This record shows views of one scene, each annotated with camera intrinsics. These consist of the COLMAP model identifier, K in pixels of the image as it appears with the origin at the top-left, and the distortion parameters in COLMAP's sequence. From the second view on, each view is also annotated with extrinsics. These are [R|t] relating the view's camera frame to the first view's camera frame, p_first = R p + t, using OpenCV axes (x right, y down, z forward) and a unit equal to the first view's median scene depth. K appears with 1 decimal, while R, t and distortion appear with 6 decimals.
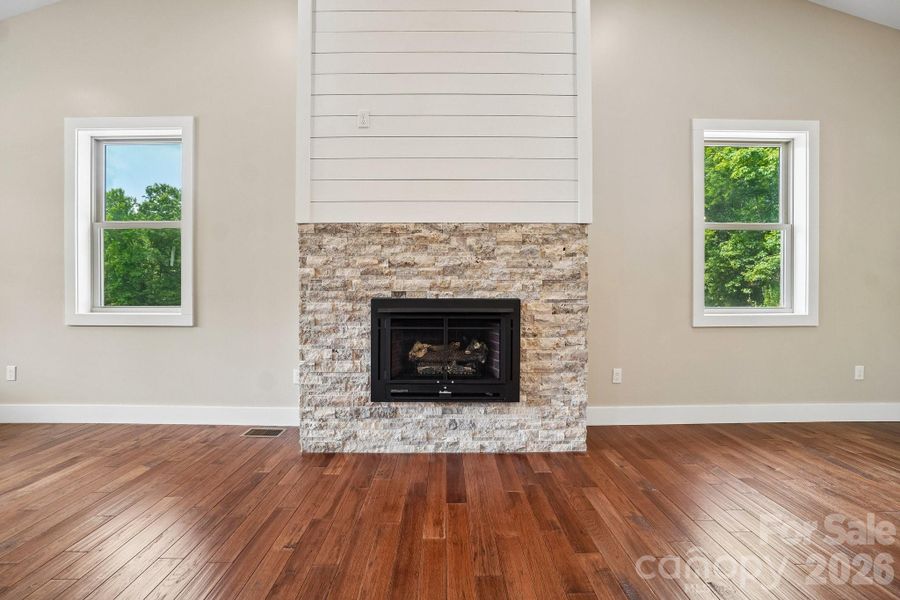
lens RADIAL K [[403.2, 0, 432.3], [0, 403.2, 300.4], [0, 0, 1]] dist [-0.044683, 0.012759]
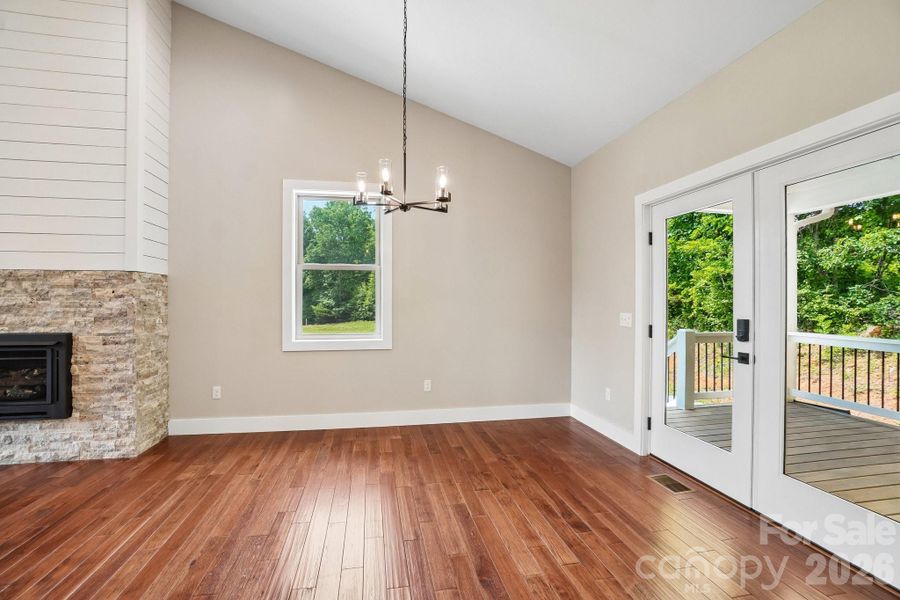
lens RADIAL K [[403.2, 0, 447.2], [0, 403.2, 301.3], [0, 0, 1]] dist [-0.044683, 0.012759]
pose [[0.984183, 0.003981, 0.177109, 1.117649], [-0.002392, 0.999955, -0.009187, -0.090702], [-0.177138, 0.008618, 0.984148, -0.357029]]
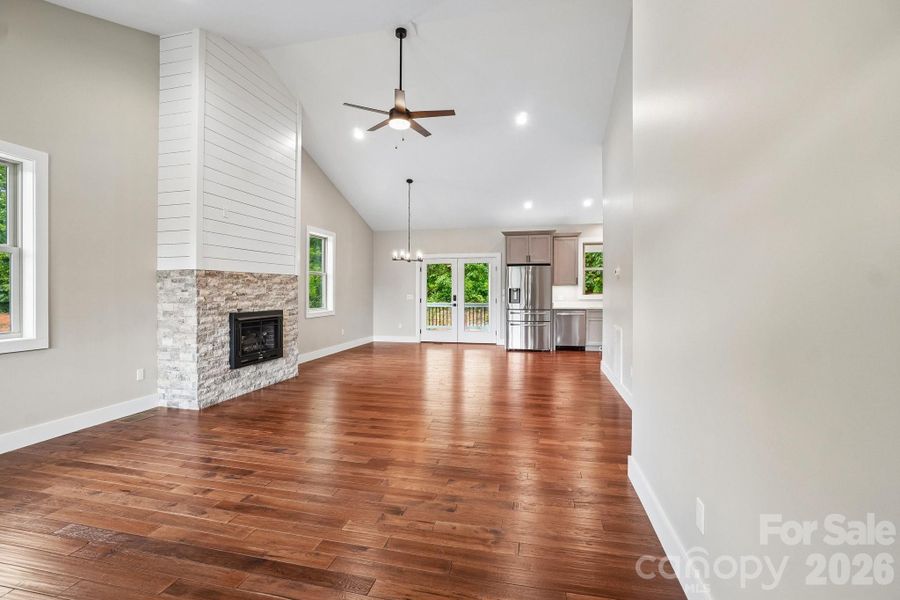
lens RADIAL K [[403.2, 0, 455.3], [0, 403.2, 296.1], [0, 0, 1]] dist [-0.044683, 0.012759]
pose [[0.210328, -0.013292, 0.977541, -1.667979], [0.006933, 0.999903, 0.012104, -0.095458], [-0.977606, 0.004231, 0.210399, -0.363727]]
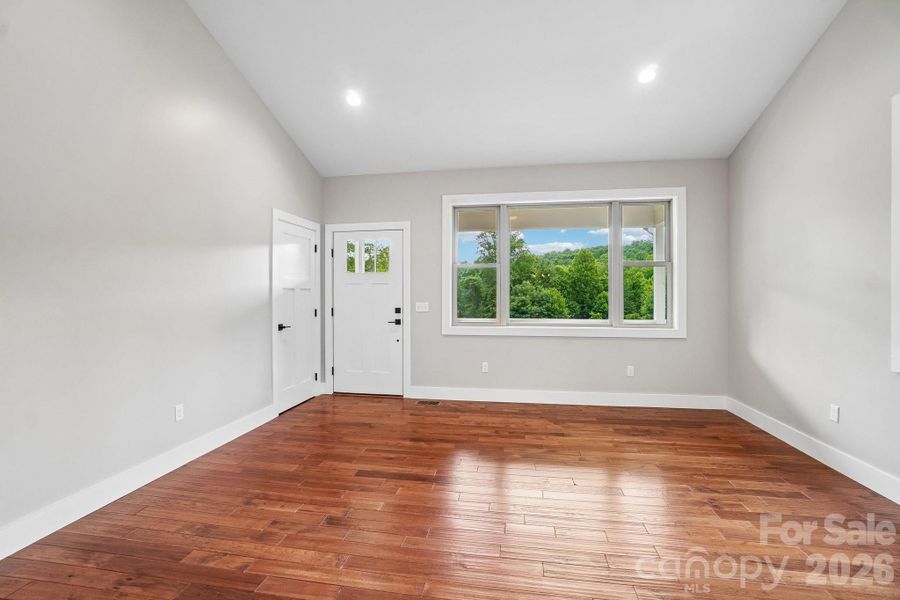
lens RADIAL K [[403.2, 0, 451.2], [0, 403.2, 299.8], [0, 0, 1]] dist [-0.044683, 0.012759]
pose [[-0.169985, 0.011921, -0.985375, -0.070401], [-0.004576, 0.999907, 0.012886, -0.092985], [0.985436, 0.006700, -0.169915, 0.336570]]
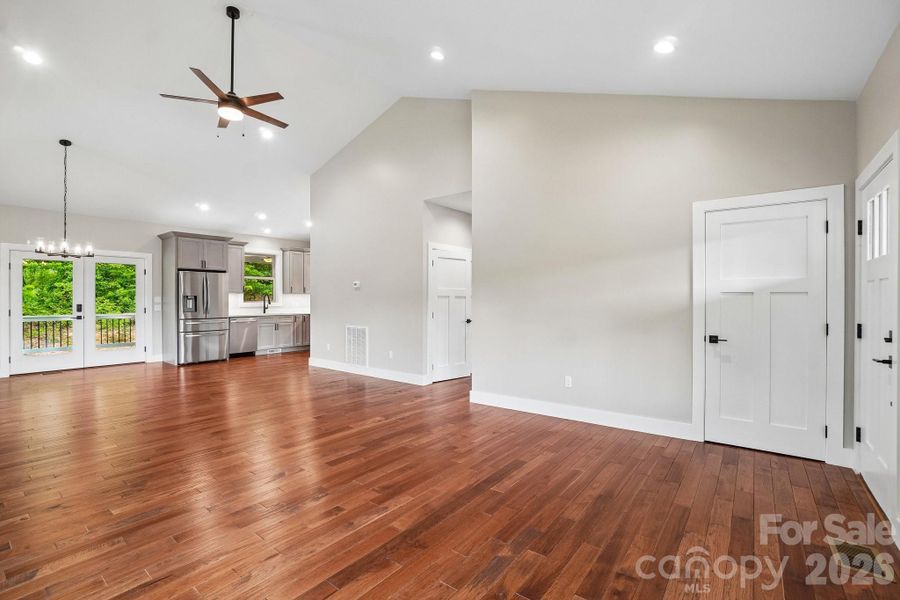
lens RADIAL K [[403.2, 0, 438.9], [0, 403.2, 301.0], [0, 0, 1]] dist [-0.044683, 0.012759]
pose [[-0.782929, -0.004747, 0.622093, -1.619795], [0.002166, 0.999944, 0.010356, -0.103217], [-0.622107, 0.009455, -0.782875, 0.985883]]
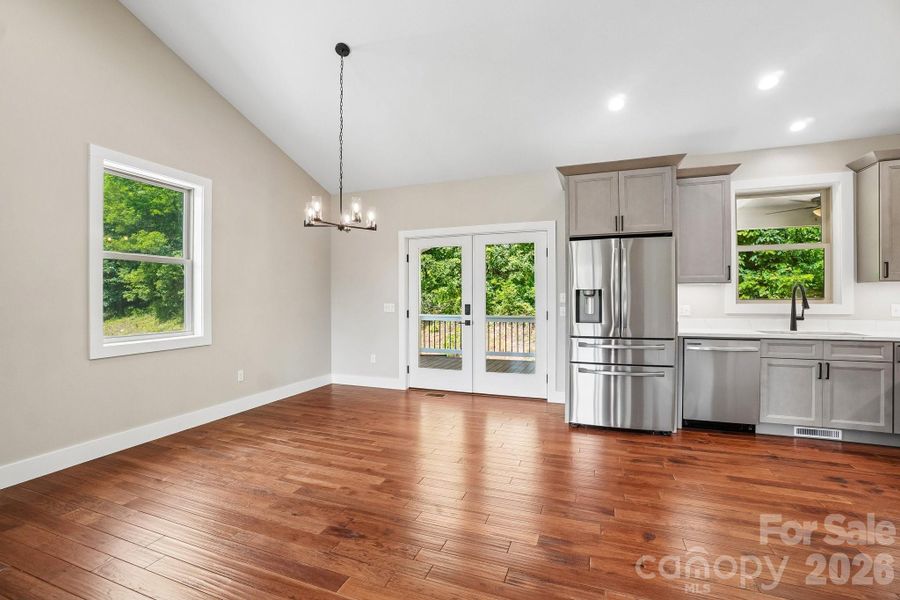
lens RADIAL K [[403.2, 0, 453.4], [0, 403.2, 300.4], [0, 0, 1]] dist [-0.044683, 0.012759]
pose [[0.345907, -0.008797, 0.938227, 0.082813], [0.009093, 0.999941, 0.006023, -0.090423], [-0.938225, 0.006448, 0.345967, -0.195203]]
